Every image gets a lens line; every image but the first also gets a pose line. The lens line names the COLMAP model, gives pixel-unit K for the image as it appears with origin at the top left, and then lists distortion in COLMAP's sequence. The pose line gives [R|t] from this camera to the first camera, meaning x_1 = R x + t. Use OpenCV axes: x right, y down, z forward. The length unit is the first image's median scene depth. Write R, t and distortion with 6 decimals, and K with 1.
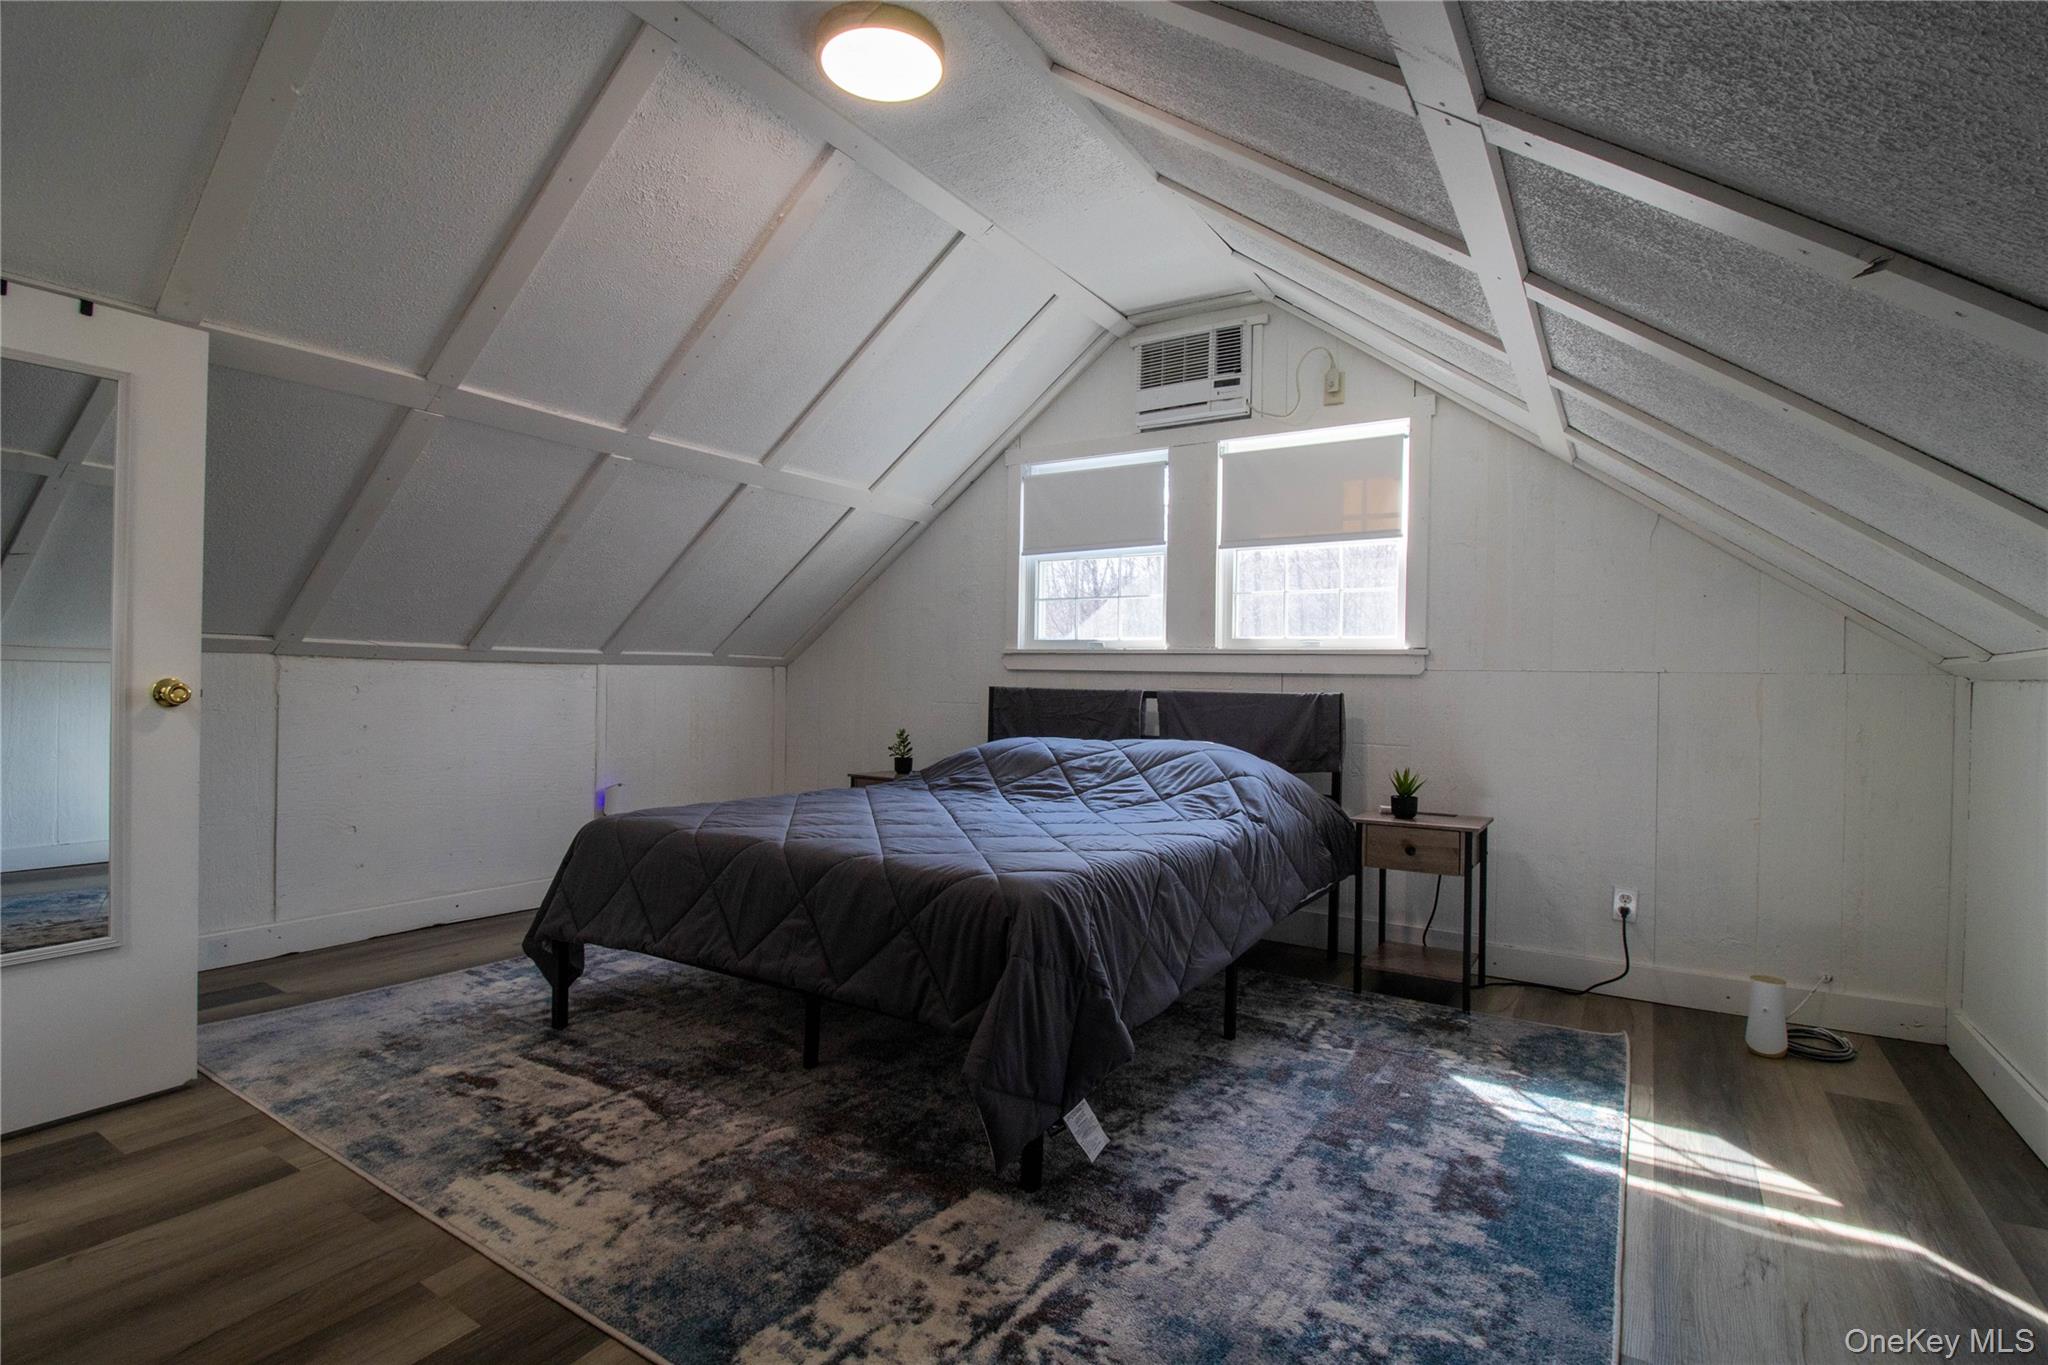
lens RADIAL K [[978.1, 0, 1022.8], [0, 978.1, 674.9], [0, 0, 1]] dist [-0.015295, -0.001647]
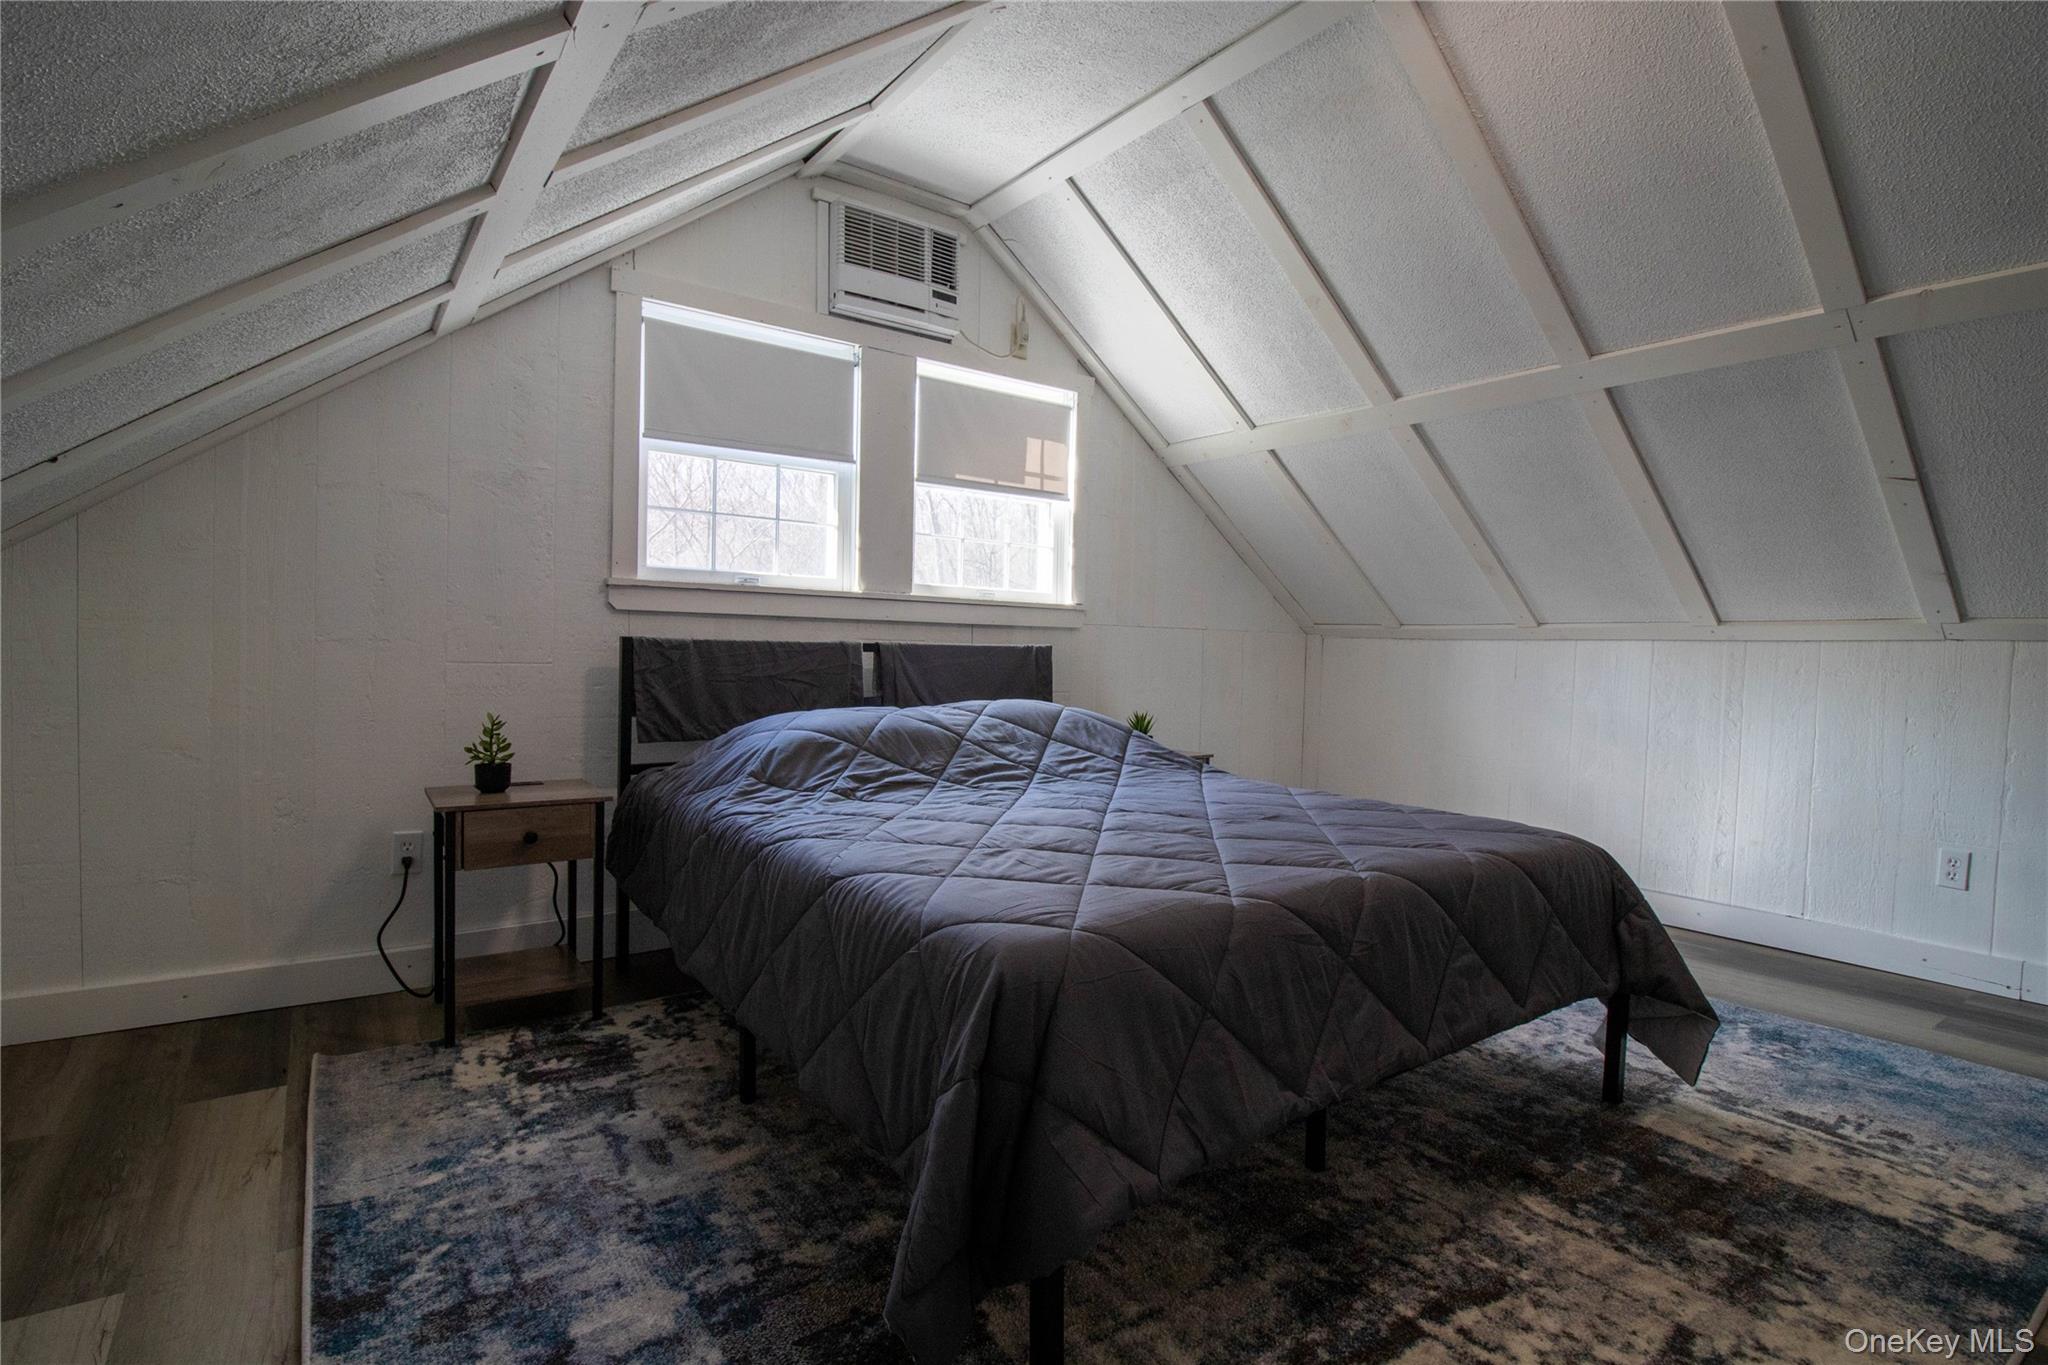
lens RADIAL K [[978.1, 0, 1022.8], [0, 978.1, 674.9], [0, 0, 1]] dist [-0.015295, -0.001647]
pose [[0.369308, -0.042971, 0.928313, -0.617697], [-0.028853, 0.997919, 0.057671, -0.008599], [-0.928859, -0.048083, 0.367299, 0.601157]]
